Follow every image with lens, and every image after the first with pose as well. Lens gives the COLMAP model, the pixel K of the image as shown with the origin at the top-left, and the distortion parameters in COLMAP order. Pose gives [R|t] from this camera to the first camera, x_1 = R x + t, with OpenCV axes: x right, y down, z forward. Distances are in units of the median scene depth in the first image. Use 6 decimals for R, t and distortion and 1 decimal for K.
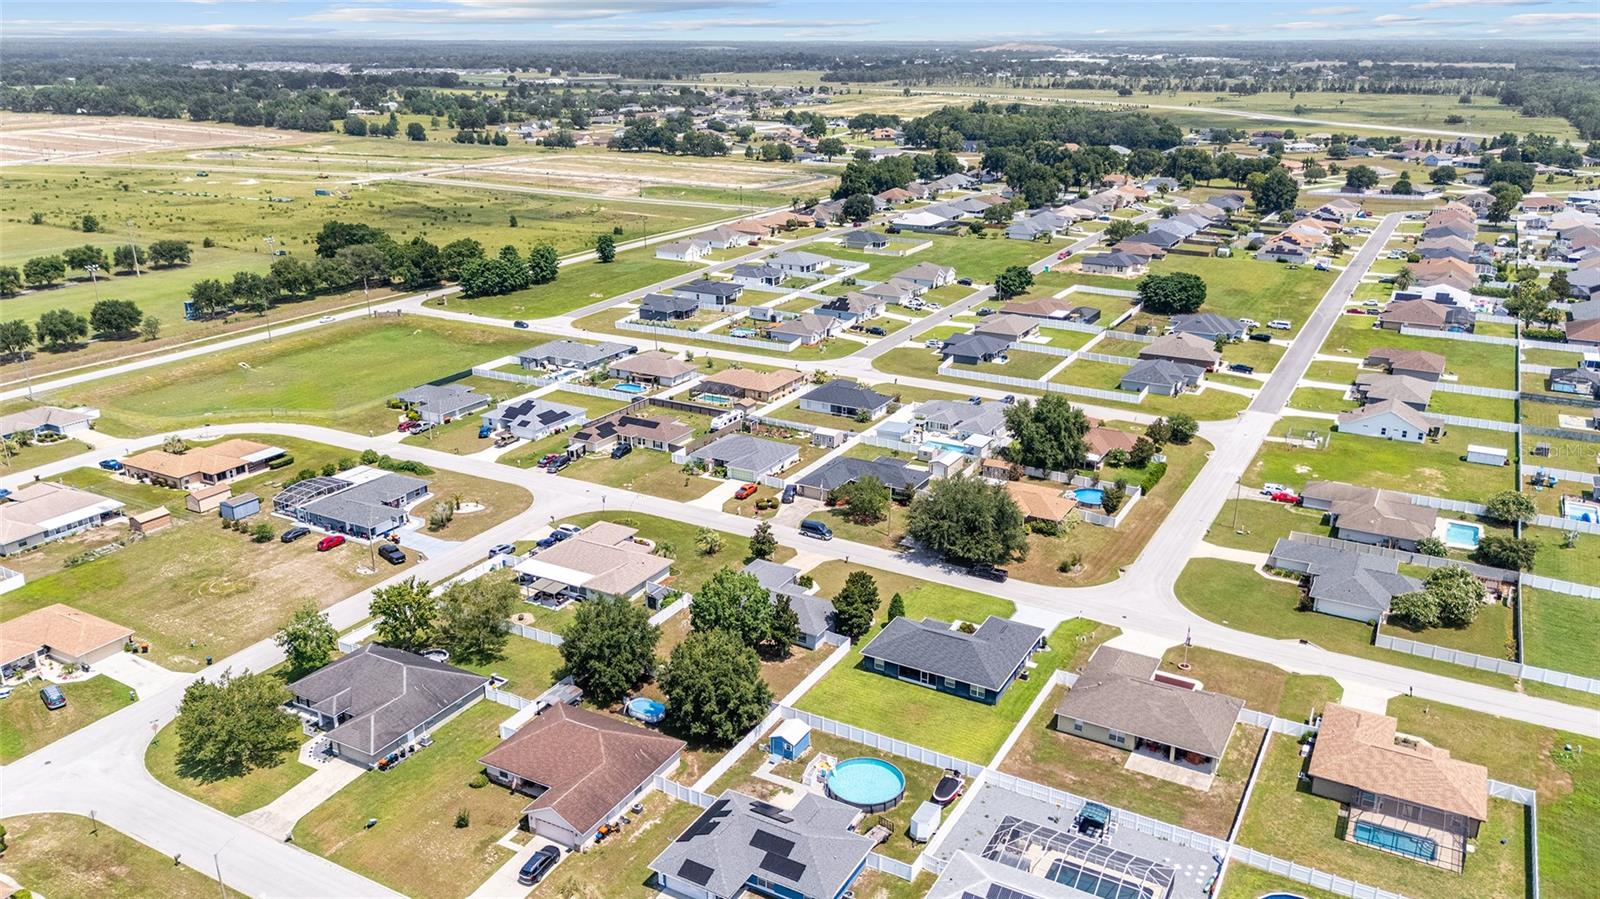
lens RADIAL K [[1176.6, 0, 808.8], [0, 1176.6, 457.2], [0, 0, 1]] dist [0.074145, -0.089476]
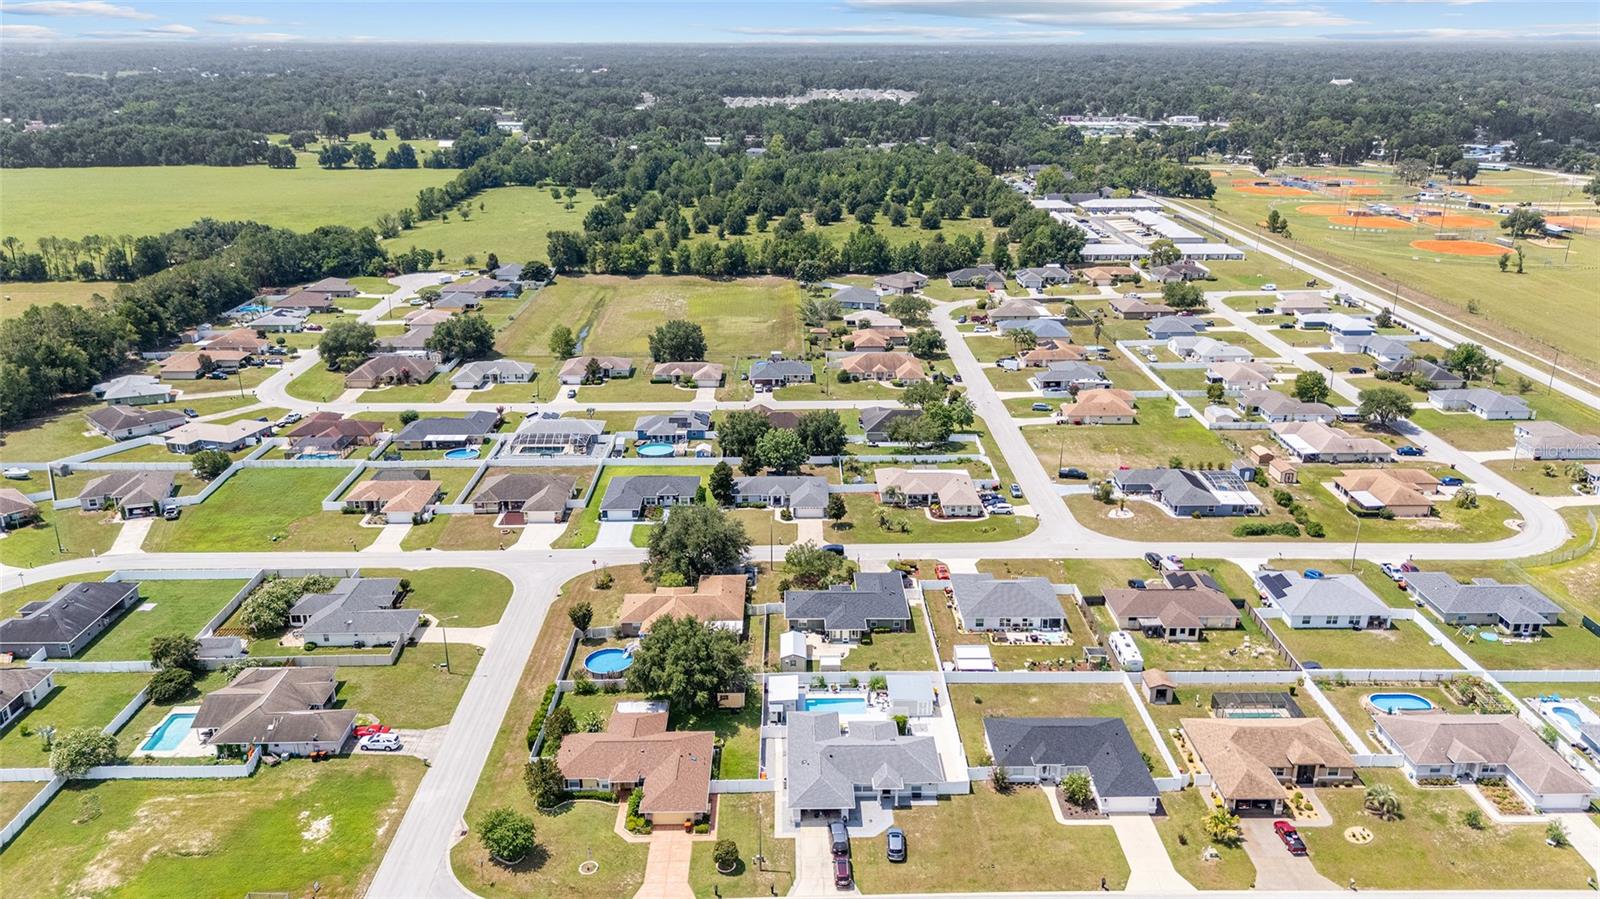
lens RADIAL K [[1176.6, 0, 815.7], [0, 1176.6, 445.0], [0, 0, 1]] dist [0.074145, -0.089476]
pose [[-0.861180, 0.164864, -0.480821, 0.433550], [-0.169860, 0.798219, 0.577923, -0.533063], [0.479079, 0.579368, -0.659406, 1.347306]]
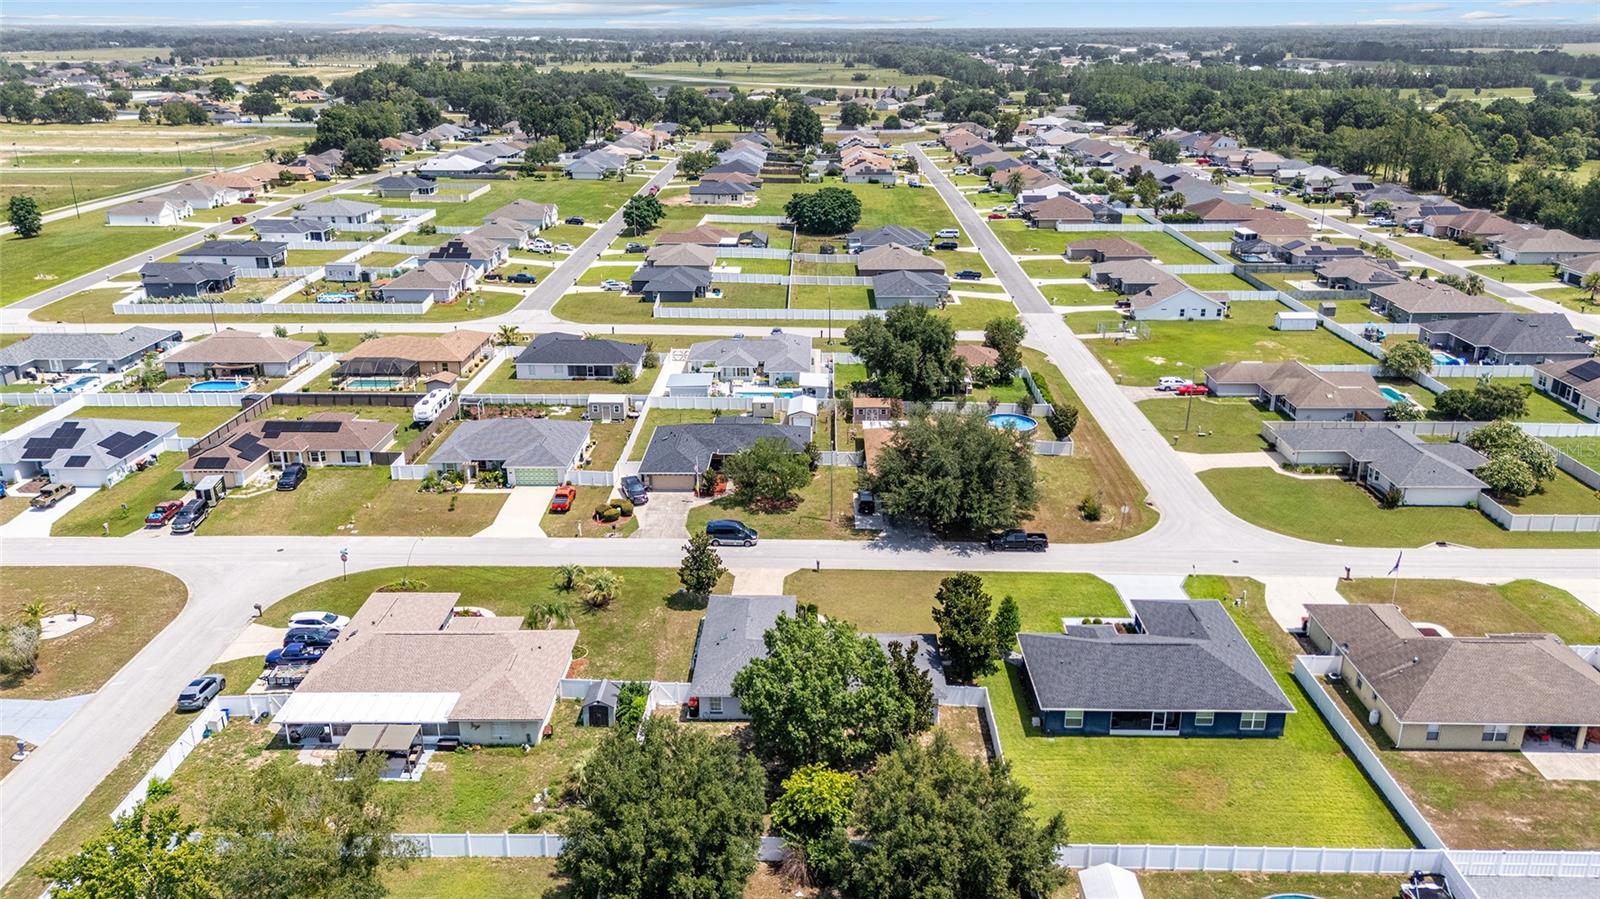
lens RADIAL K [[1176.6, 0, 802.9], [0, 1176.6, 449.2], [0, 0, 1]] dist [0.074145, -0.089476]
pose [[0.878939, -0.160549, 0.449100, -0.191452], [0.159806, 0.986344, 0.039851, -0.001535], [-0.449365, 0.036742, 0.892592, 0.333127]]
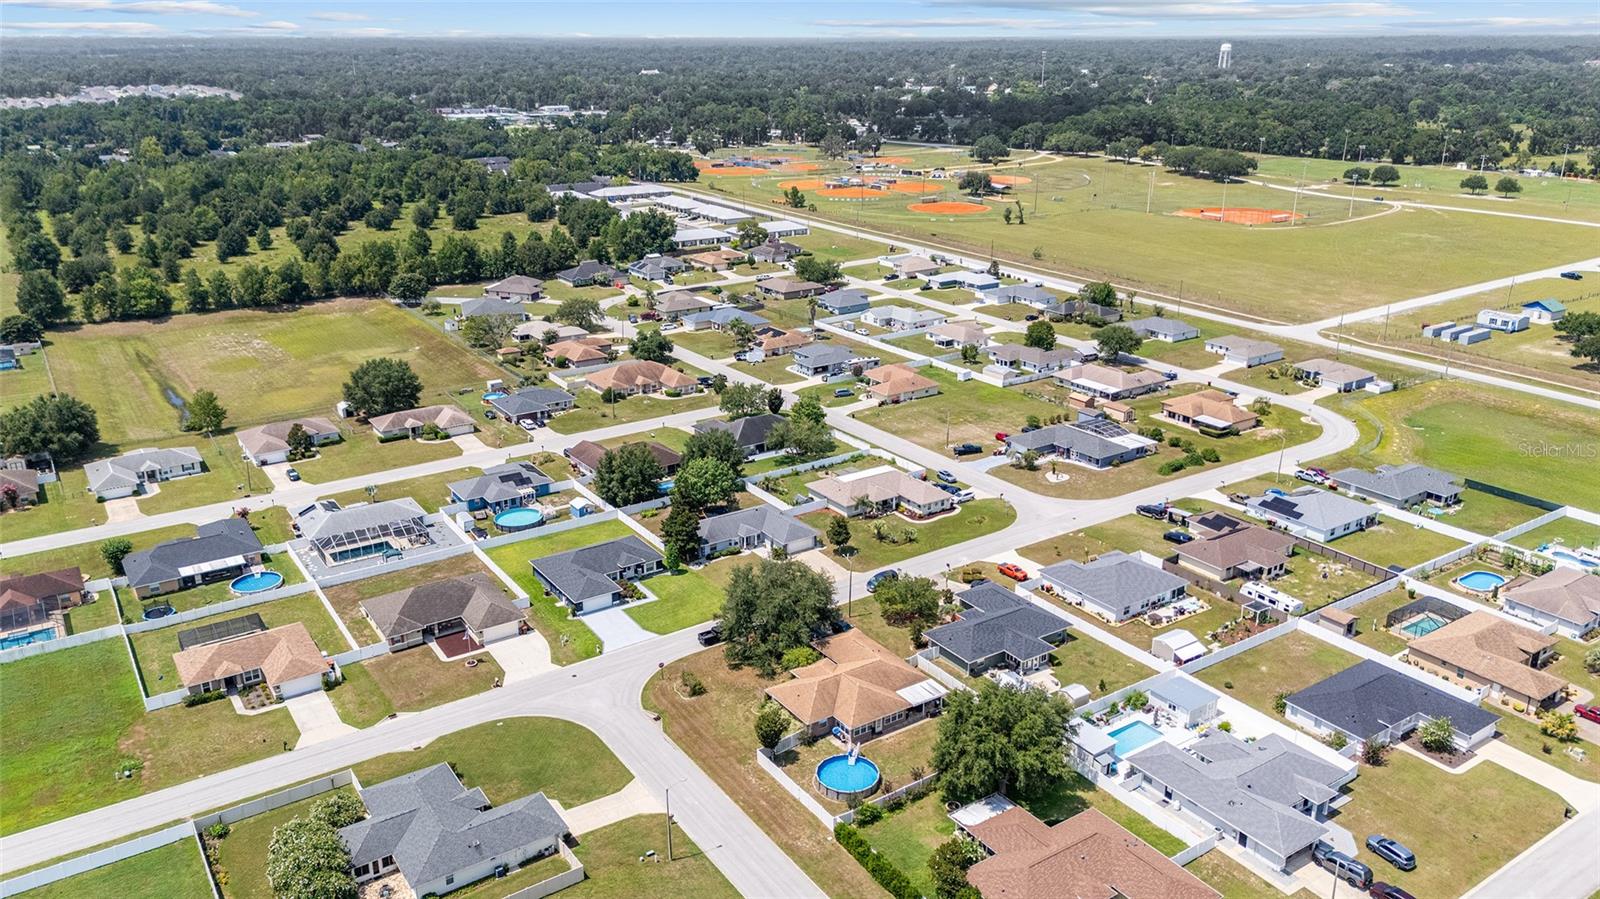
lens RADIAL K [[1176.6, 0, 815.9], [0, 1176.6, 449.9], [0, 0, 1]] dist [0.074145, -0.089476]
pose [[-0.443983, 0.297505, -0.845204, 0.662798], [-0.298467, 0.840300, 0.452563, -0.365403], [0.844865, 0.453195, -0.284283, 0.952922]]
